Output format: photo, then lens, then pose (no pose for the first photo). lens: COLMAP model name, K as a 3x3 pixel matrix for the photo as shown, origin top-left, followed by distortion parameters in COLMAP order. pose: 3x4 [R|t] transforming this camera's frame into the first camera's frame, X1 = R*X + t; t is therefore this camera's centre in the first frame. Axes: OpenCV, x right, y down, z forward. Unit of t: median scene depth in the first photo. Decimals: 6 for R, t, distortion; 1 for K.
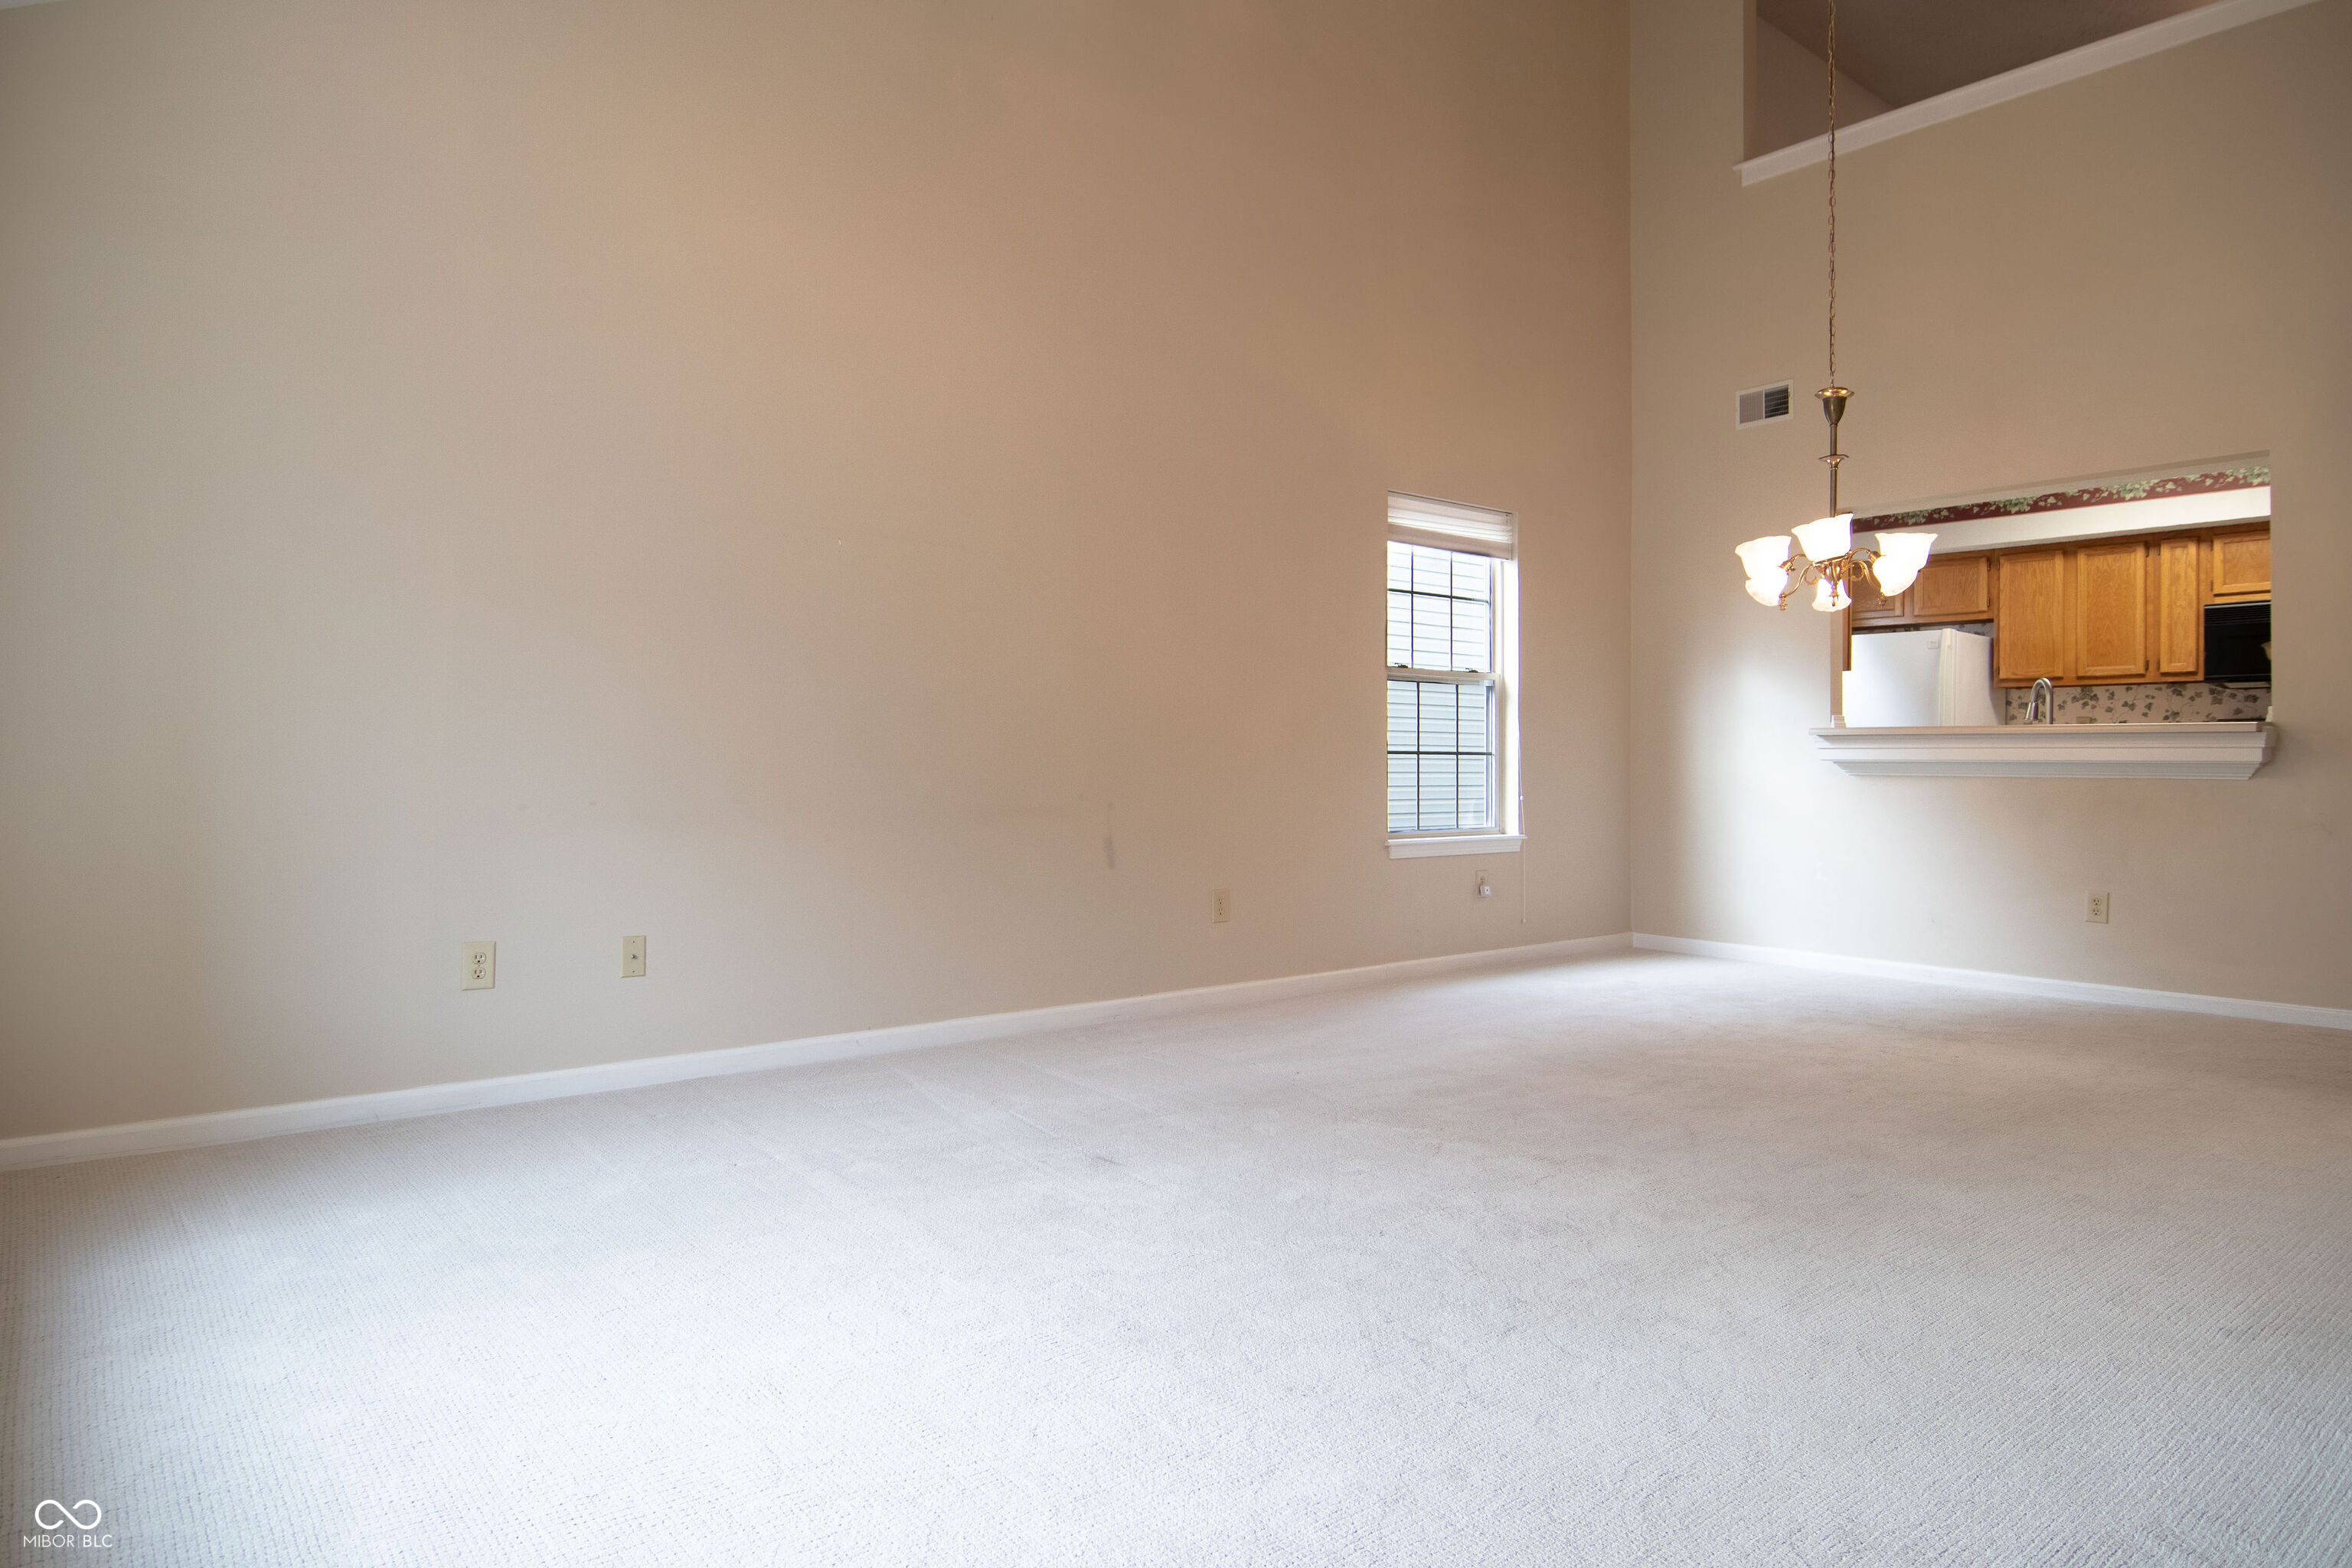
lens RADIAL K [[1390.3, 0, 1176.0], [0, 1390.3, 784.0], [0, 0, 1]] dist [-0.049789, -0.000441]
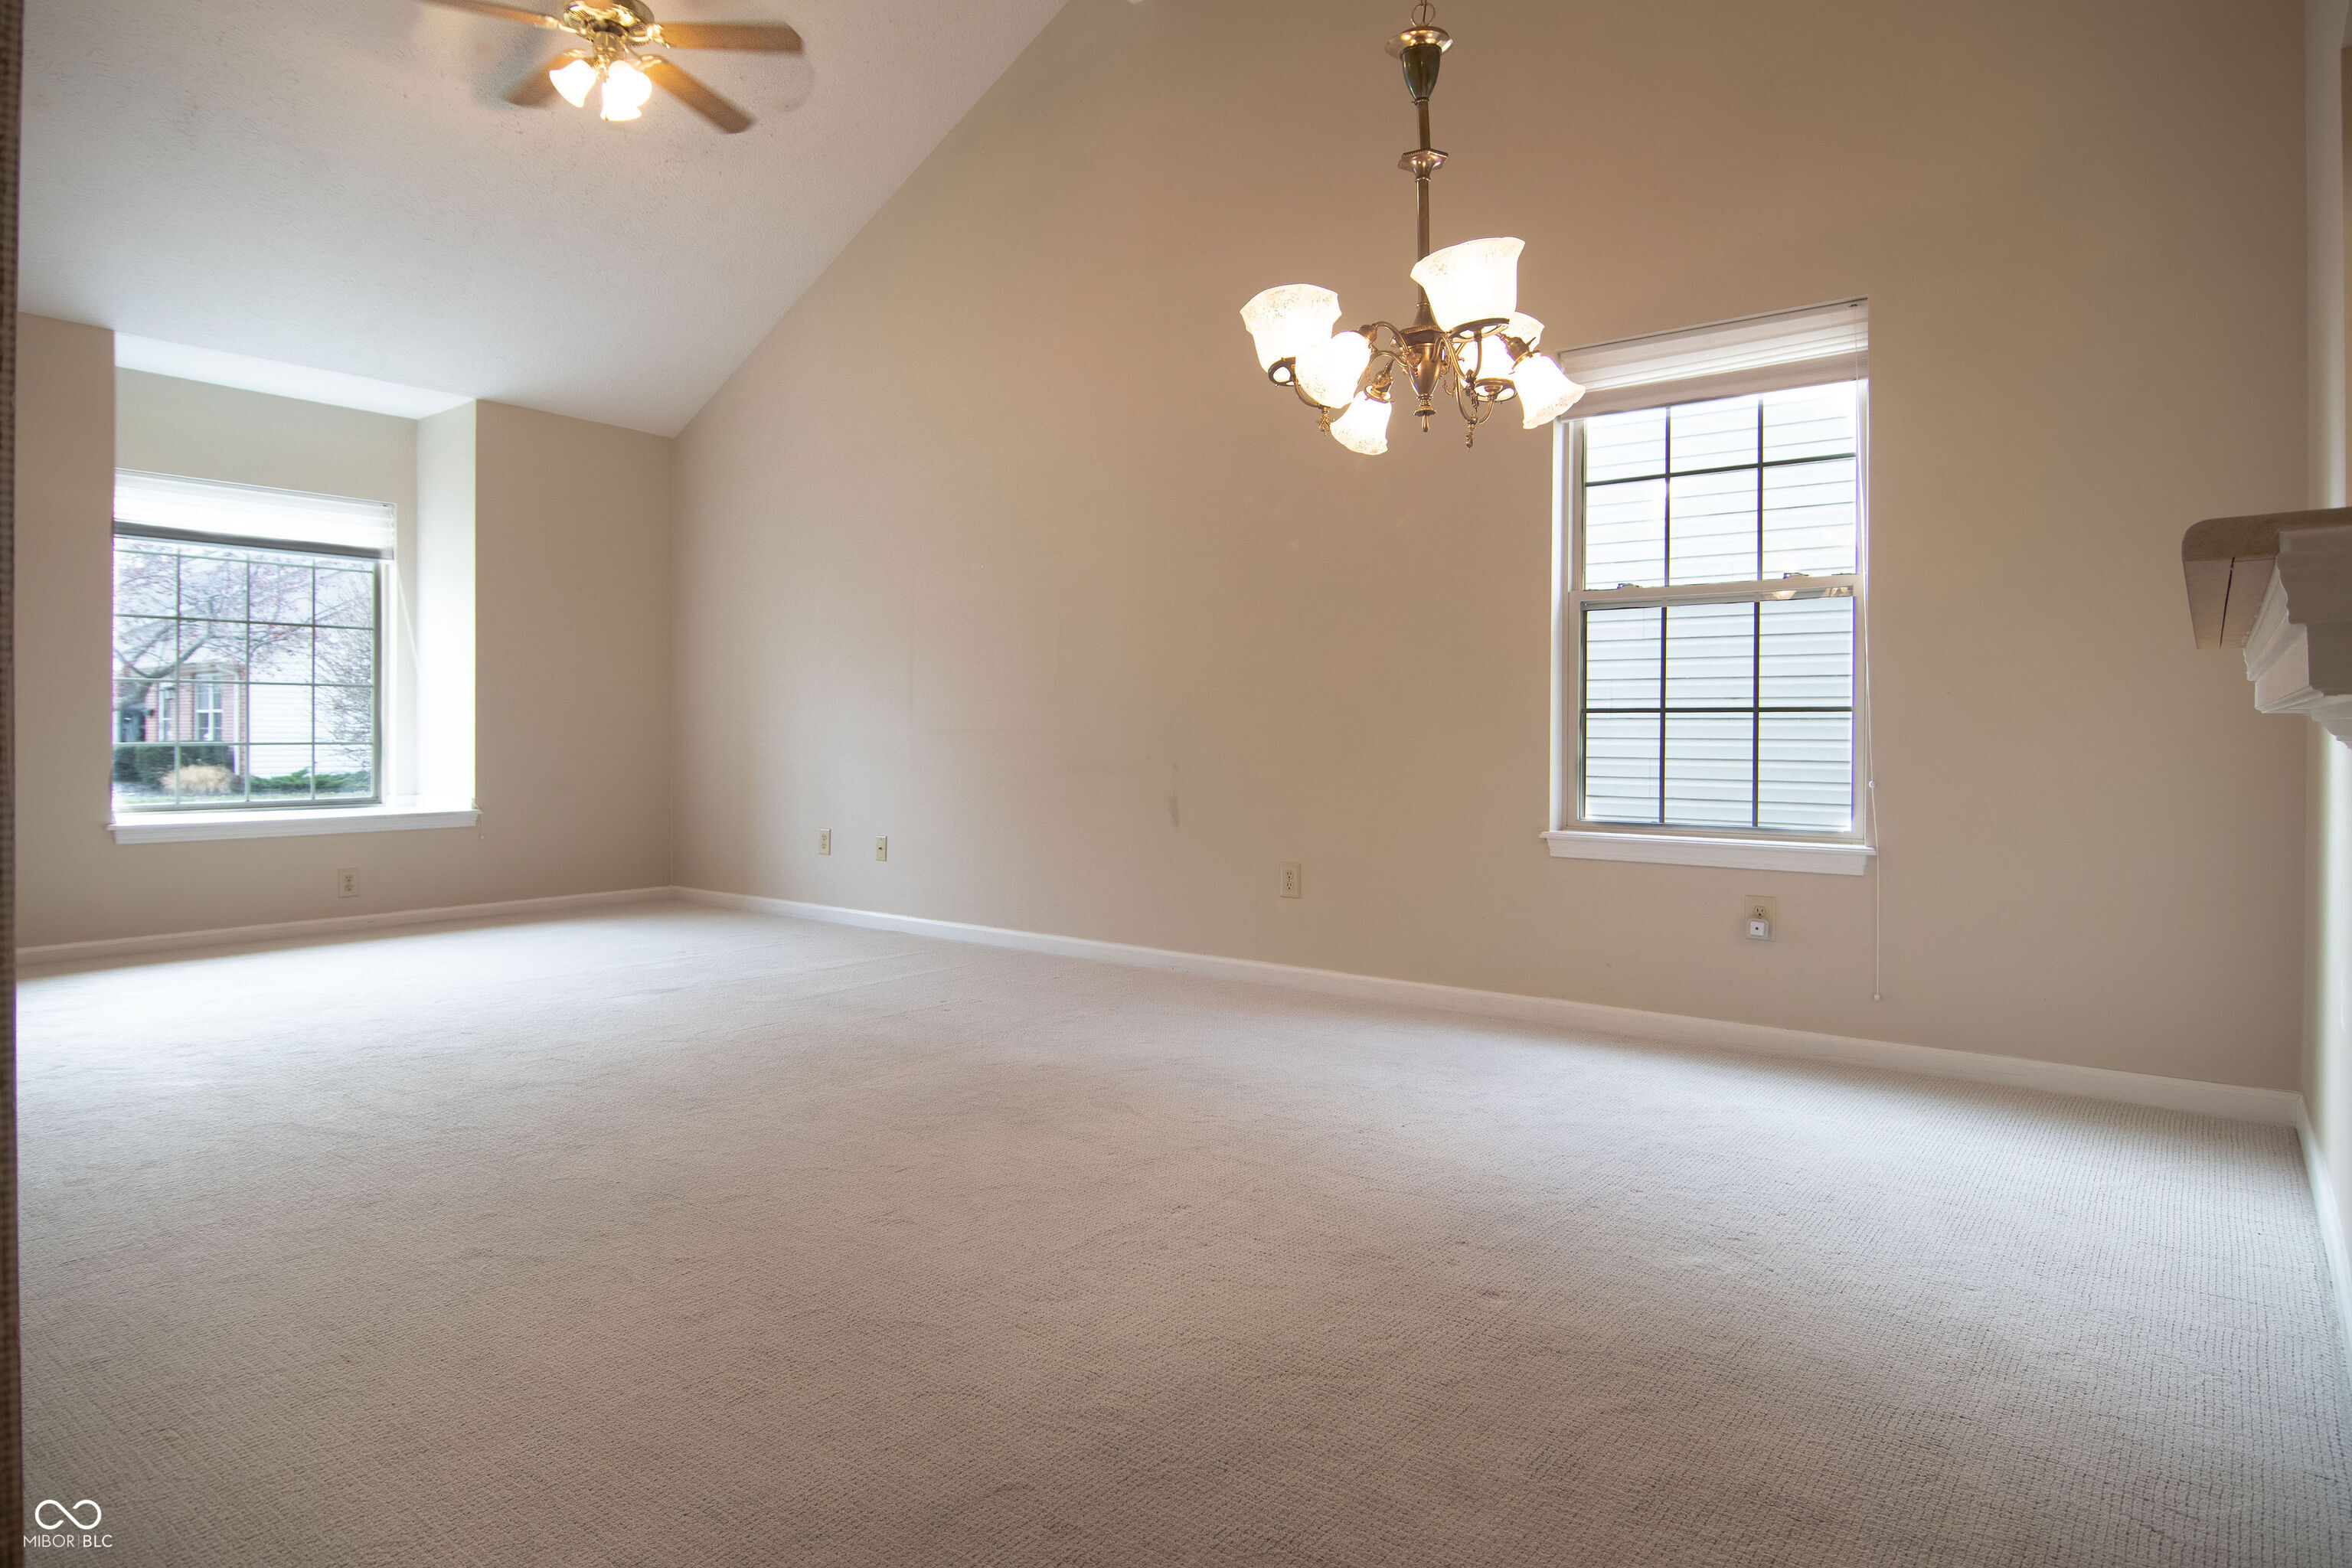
lens RADIAL K [[1340.7, 0, 1177.2], [0, 1340.7, 766.4], [0, 0, 1]] dist [-0.043421, -0.000727]
pose [[0.216787, 0.024887, -0.975902, 0.771726], [-0.011515, 0.999671, 0.022935, -0.007126], [0.976151, 0.006265, 0.217002, 0.634400]]
